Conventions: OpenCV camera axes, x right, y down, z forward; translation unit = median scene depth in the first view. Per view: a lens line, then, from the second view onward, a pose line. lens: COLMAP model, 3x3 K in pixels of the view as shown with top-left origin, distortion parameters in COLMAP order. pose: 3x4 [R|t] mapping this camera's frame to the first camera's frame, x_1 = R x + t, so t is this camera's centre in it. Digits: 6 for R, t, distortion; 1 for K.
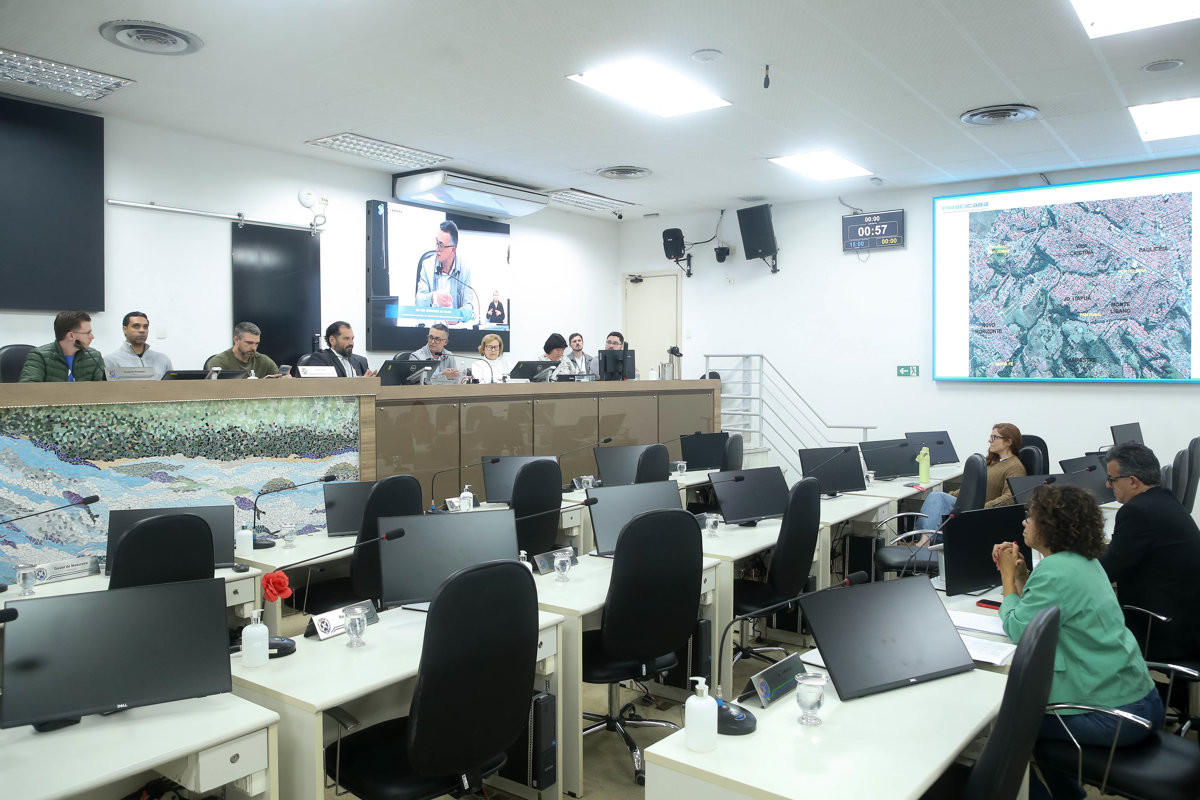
lens RADIAL K [[853.1, 0, 536.4], [0, 853.1, 365.3], [0, 0, 1]] dist [-0.059041, 0.044482]
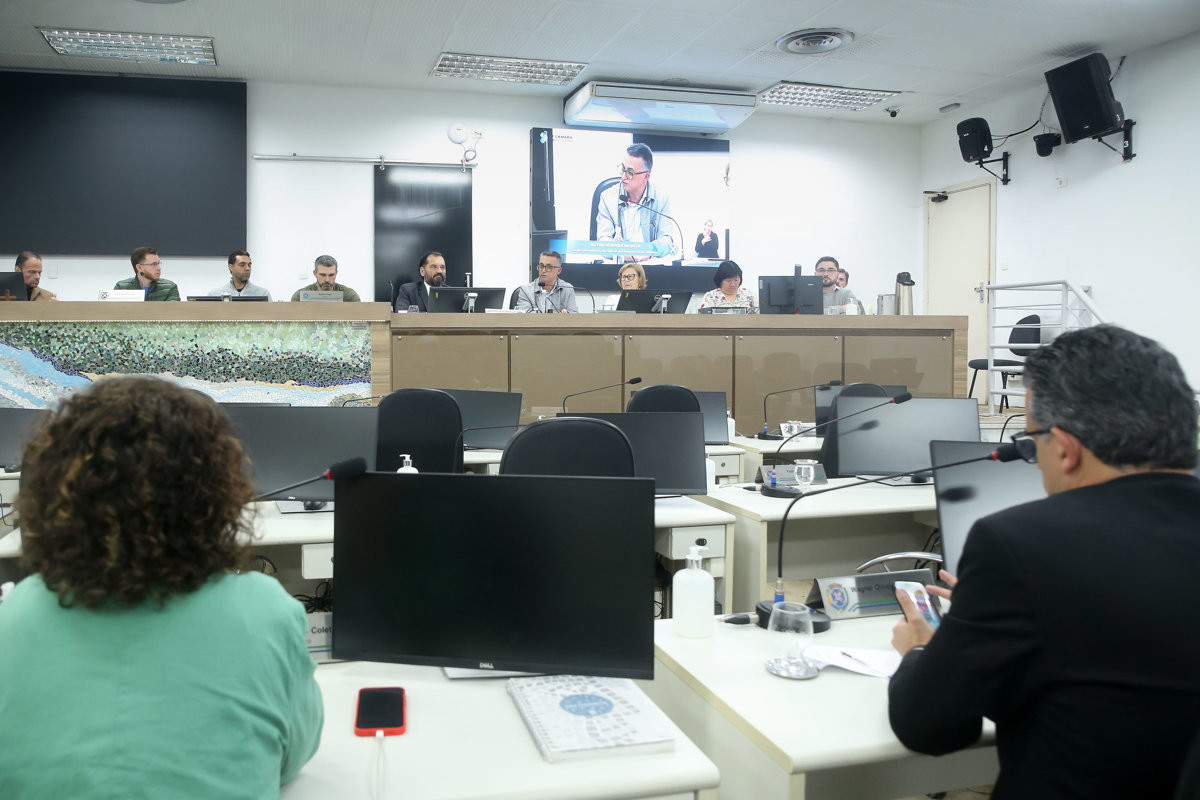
lens RADIAL K [[819.3, 0, 484.9], [0, 819.3, 358.8], [0, 0, 1]] dist [-0.078966, 0.040778]
pose [[0.803072, 0.011451, -0.595772, 0.374312], [-0.000486, 0.999828, 0.018562, 0.051880], [0.595882, -0.014617, 0.802939, 0.317381]]
